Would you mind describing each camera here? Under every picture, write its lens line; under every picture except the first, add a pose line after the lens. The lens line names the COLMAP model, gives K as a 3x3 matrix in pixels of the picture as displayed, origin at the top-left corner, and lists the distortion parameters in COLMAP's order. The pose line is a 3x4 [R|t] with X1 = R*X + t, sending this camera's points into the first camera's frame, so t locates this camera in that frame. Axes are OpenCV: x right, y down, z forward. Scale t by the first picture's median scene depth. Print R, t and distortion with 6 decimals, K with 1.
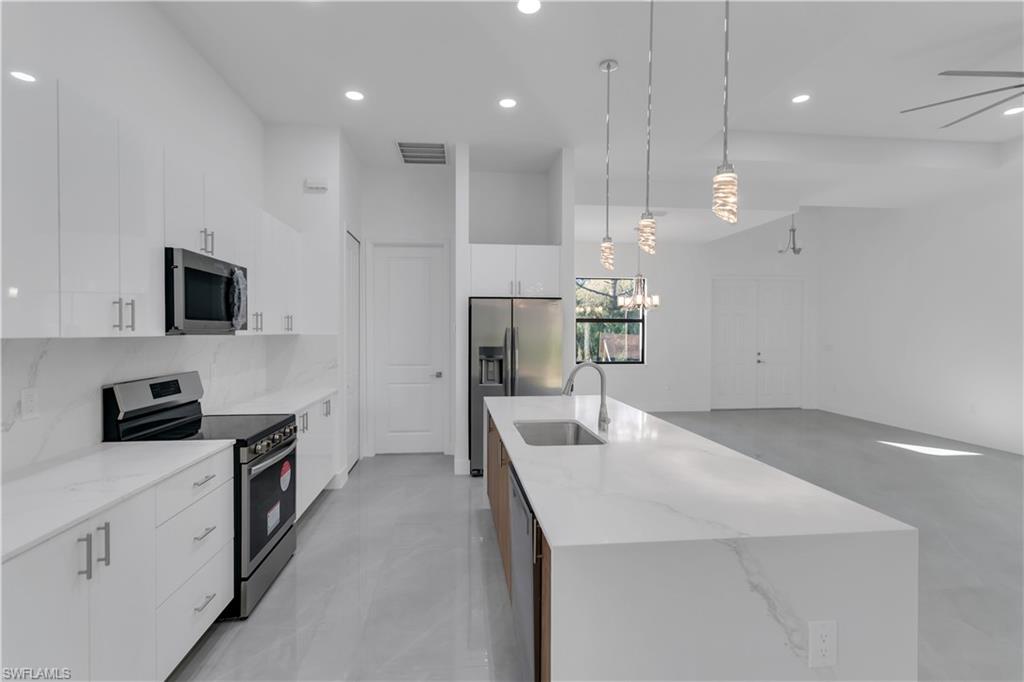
lens RADIAL K [[490.2, 0, 509.9], [0, 490.2, 335.6], [0, 0, 1]] dist [0.000668, 0.000217]
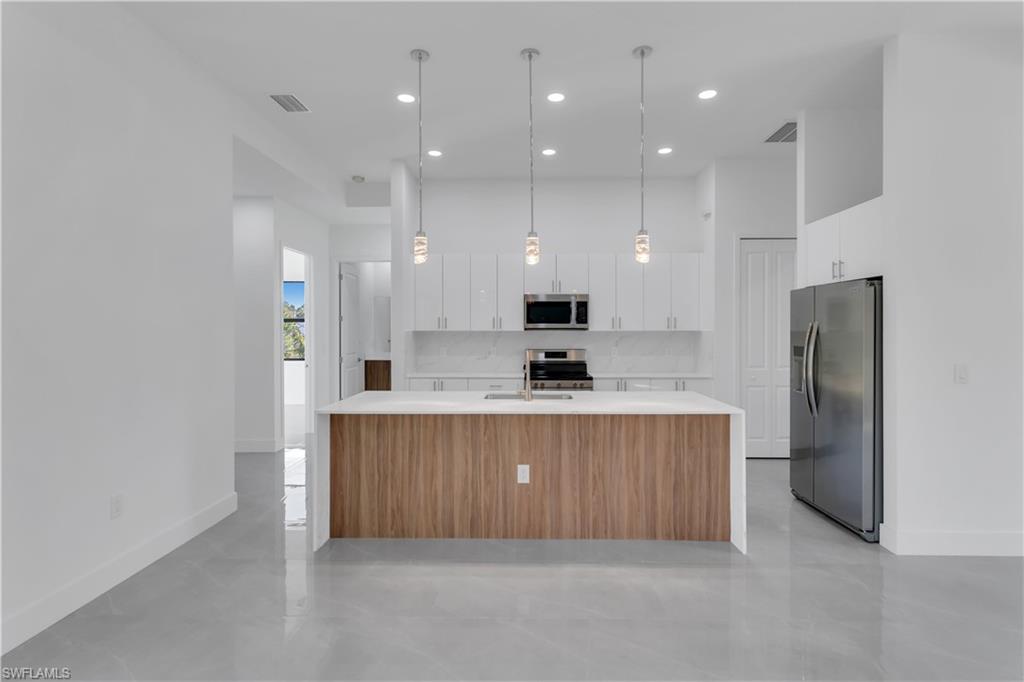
lens RADIAL K [[487.9, 0, 516.8], [0, 487.9, 335.2], [0, 0, 1]] dist [0.001544, 0.000196]
pose [[-0.142422, 0.013187, -0.989718, 0.832564], [-0.006036, 0.999881, 0.014191, -0.003499], [0.989788, 0.007995, -0.142326, 0.613953]]
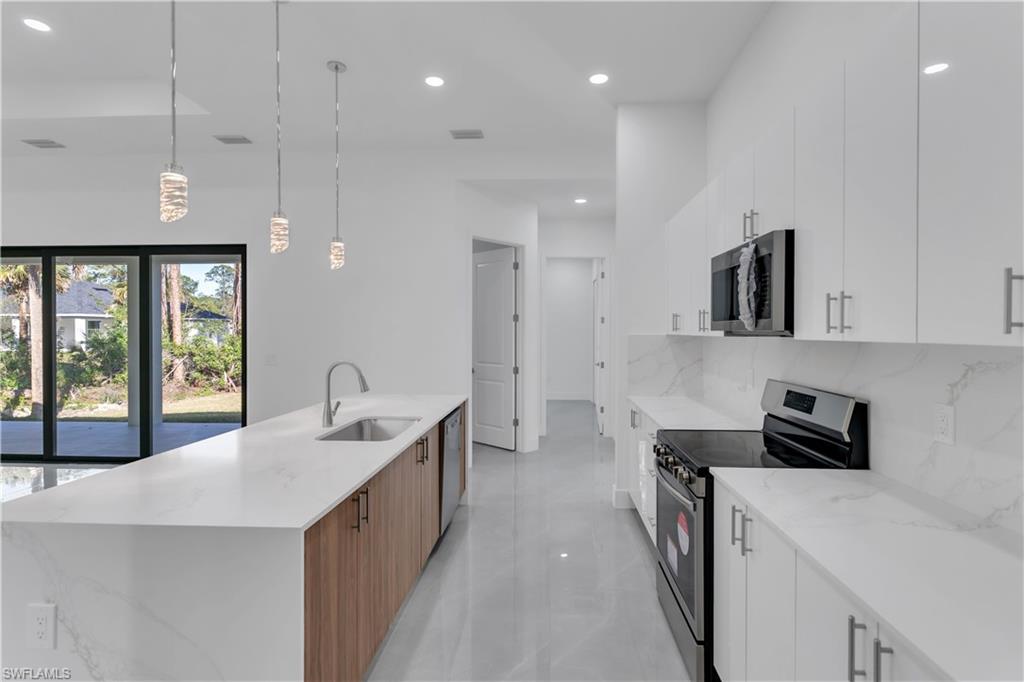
lens RADIAL K [[487.9, 0, 516.8], [0, 487.9, 335.2], [0, 0, 1]] dist [0.001544, 0.000196]
pose [[-0.987369, -0.004003, 0.158384, -0.176185], [-0.001487, 0.999871, 0.016001, -0.007189], [-0.158428, 0.015563, -0.987248, 1.028928]]
